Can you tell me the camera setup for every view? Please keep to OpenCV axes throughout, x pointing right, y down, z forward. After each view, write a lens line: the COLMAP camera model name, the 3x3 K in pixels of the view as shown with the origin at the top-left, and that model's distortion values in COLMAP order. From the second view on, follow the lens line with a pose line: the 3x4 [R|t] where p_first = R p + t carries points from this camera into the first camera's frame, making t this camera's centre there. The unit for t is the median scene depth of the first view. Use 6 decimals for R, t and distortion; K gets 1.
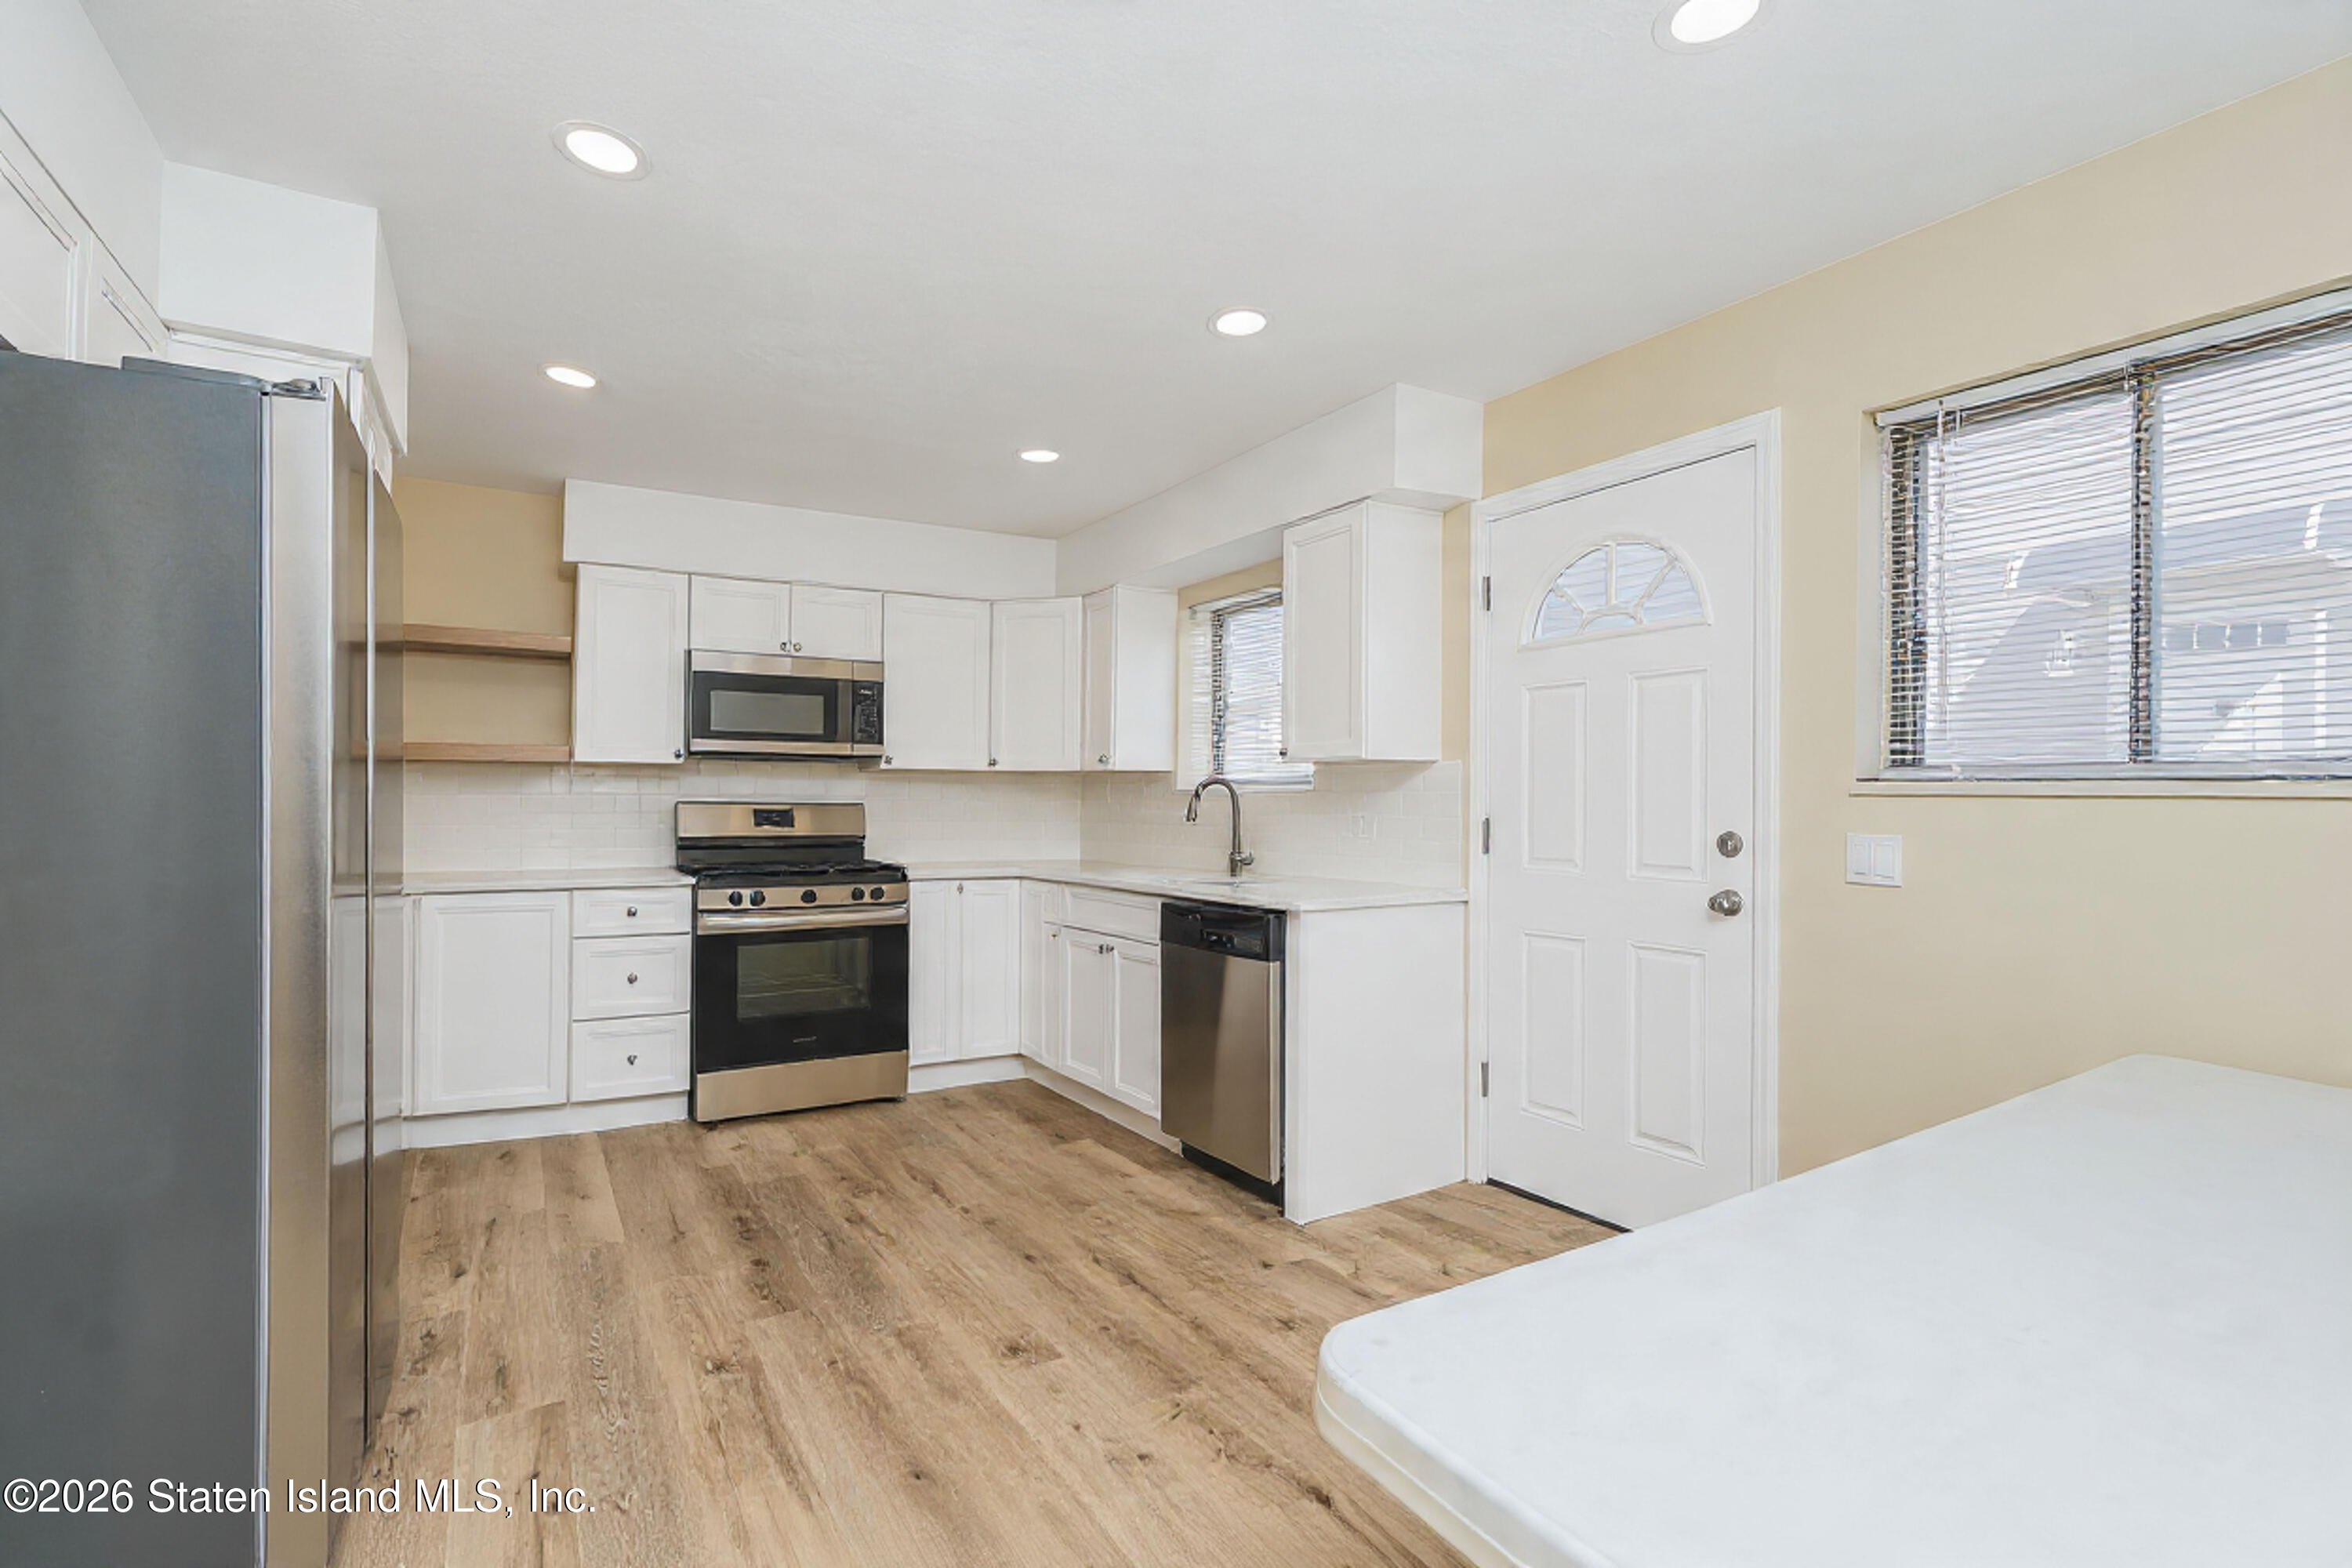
lens RADIAL K [[1084.8, 0, 1214.6], [0, 1084.8, 790.3], [0, 0, 1]] dist [-0.002519, -0.000335]
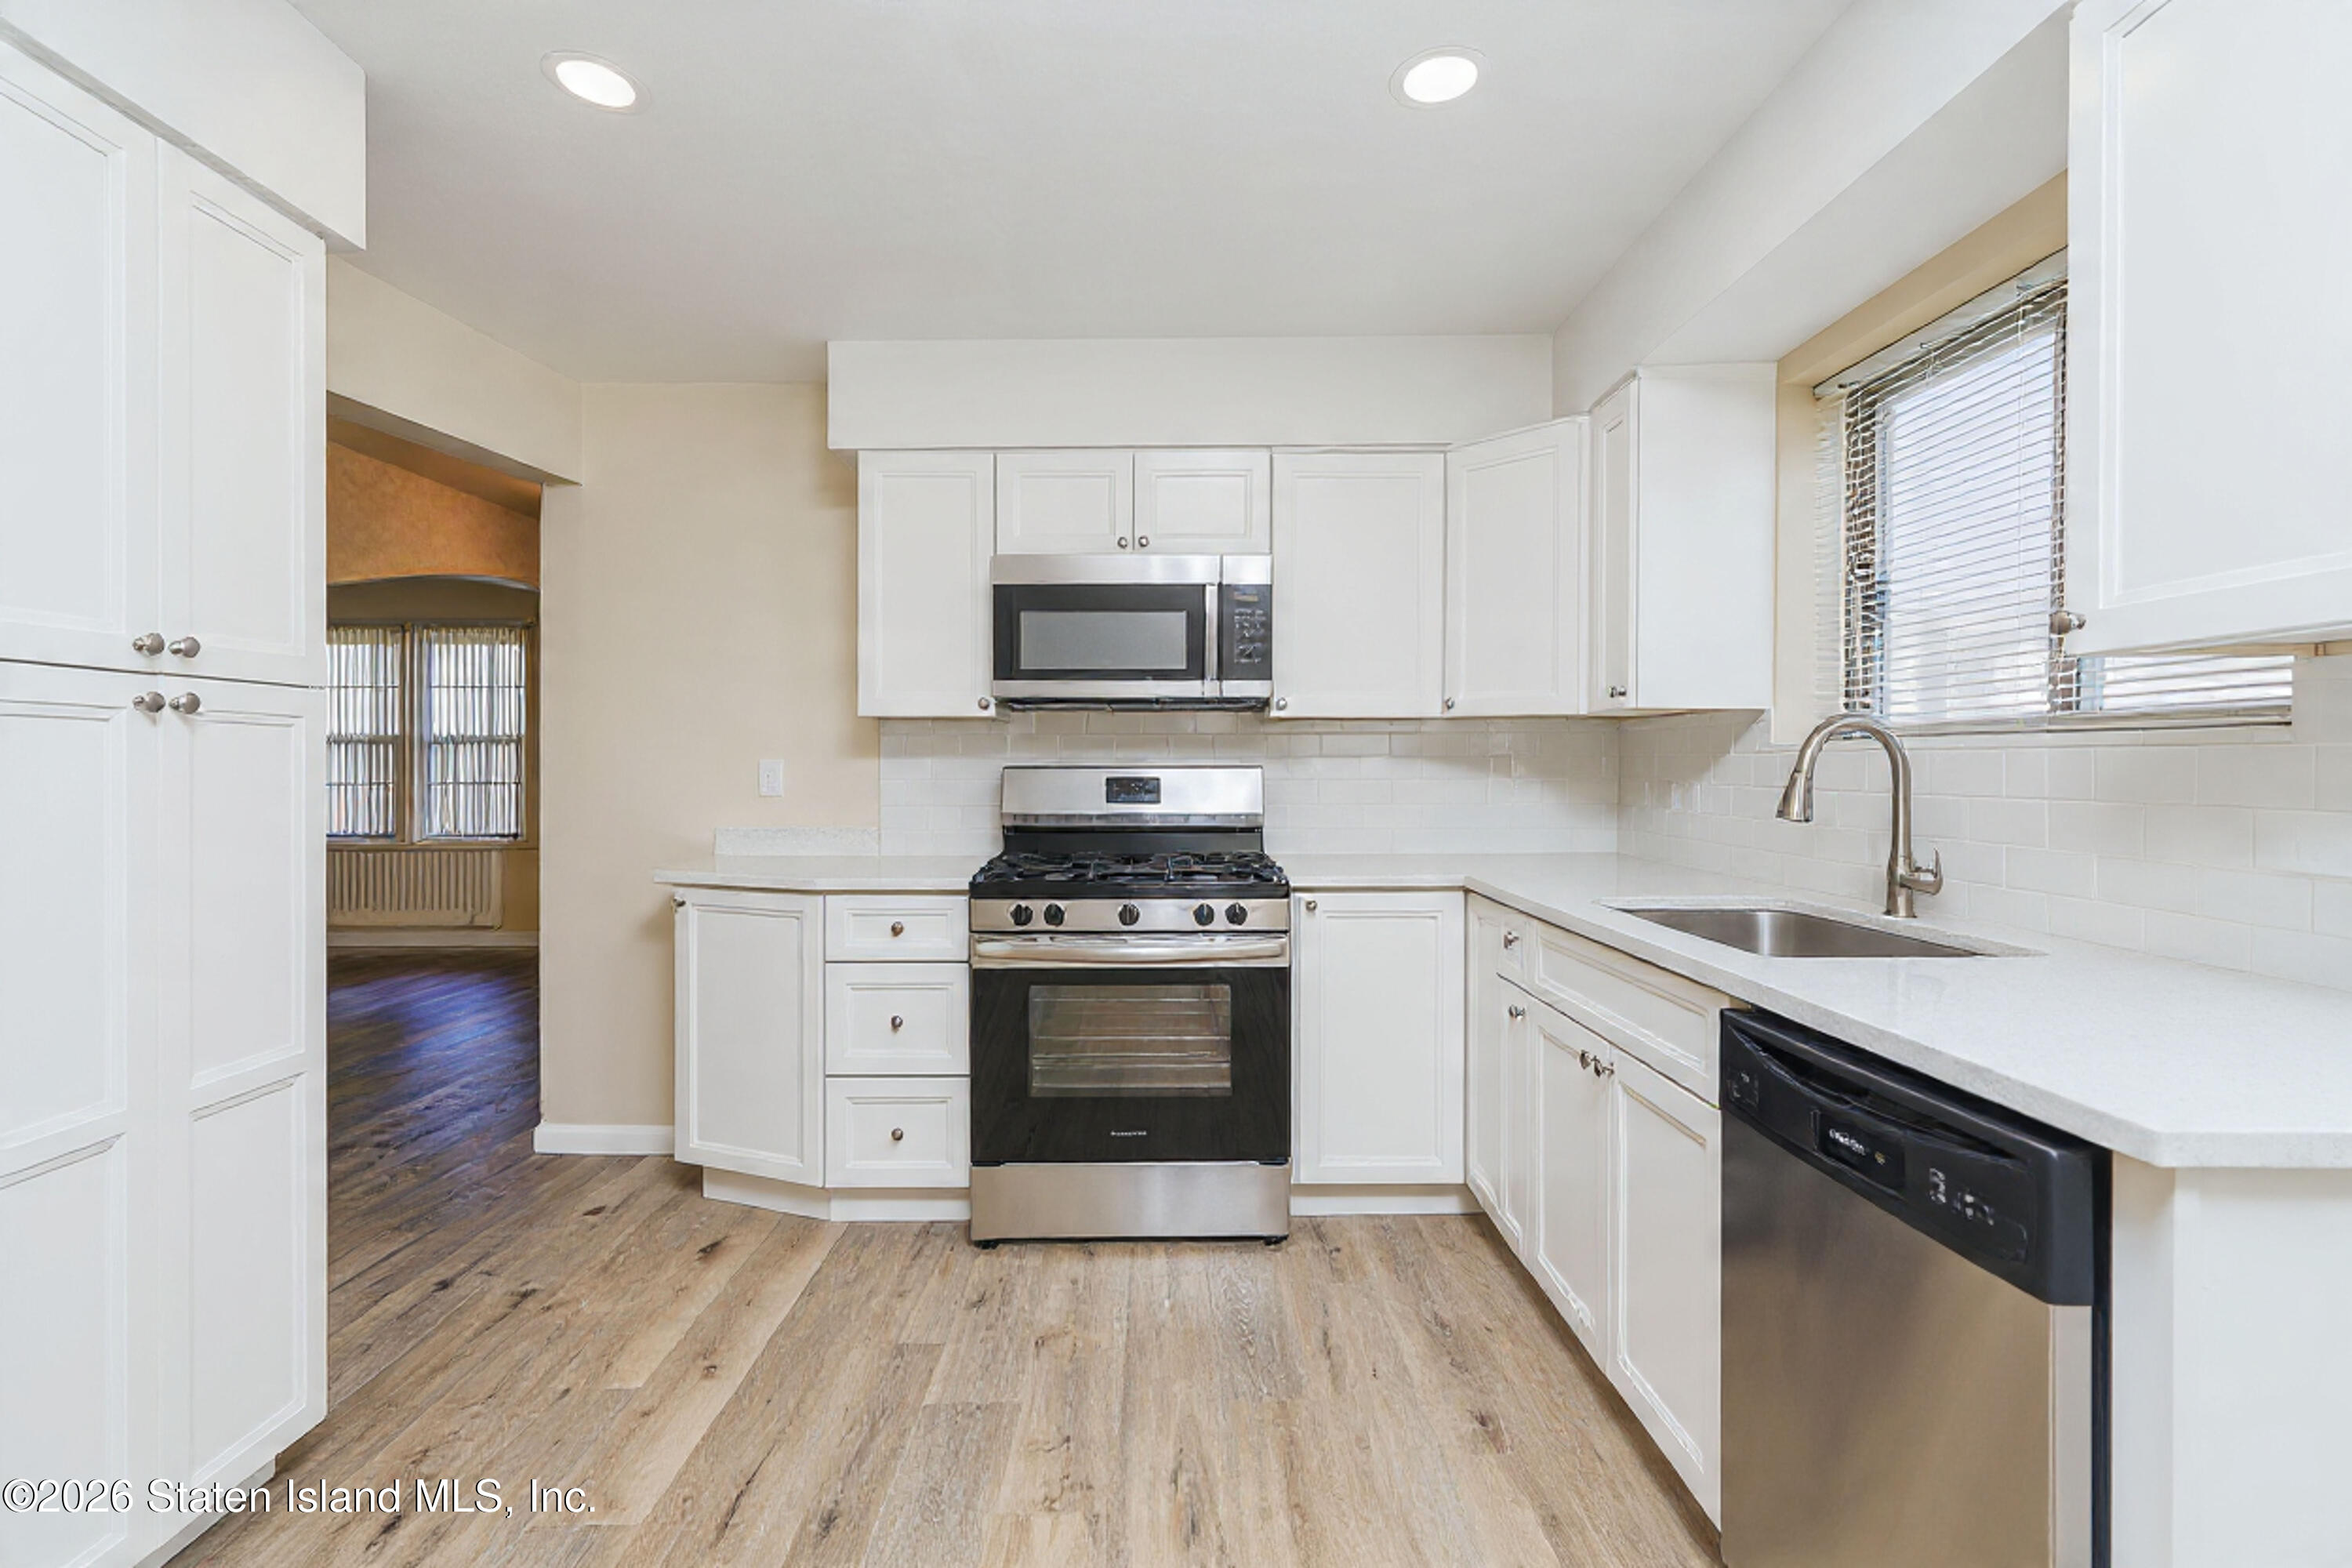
lens RADIAL K [[1084.8, 0, 1214.6], [0, 1084.8, 790.3], [0, 0, 1]] dist [-0.002519, -0.000335]
pose [[0.859957, 0.011280, -0.510242, 0.001361], [0.010836, 0.999127, 0.040350, -0.003465], [0.510252, -0.040228, 0.859084, 0.458291]]
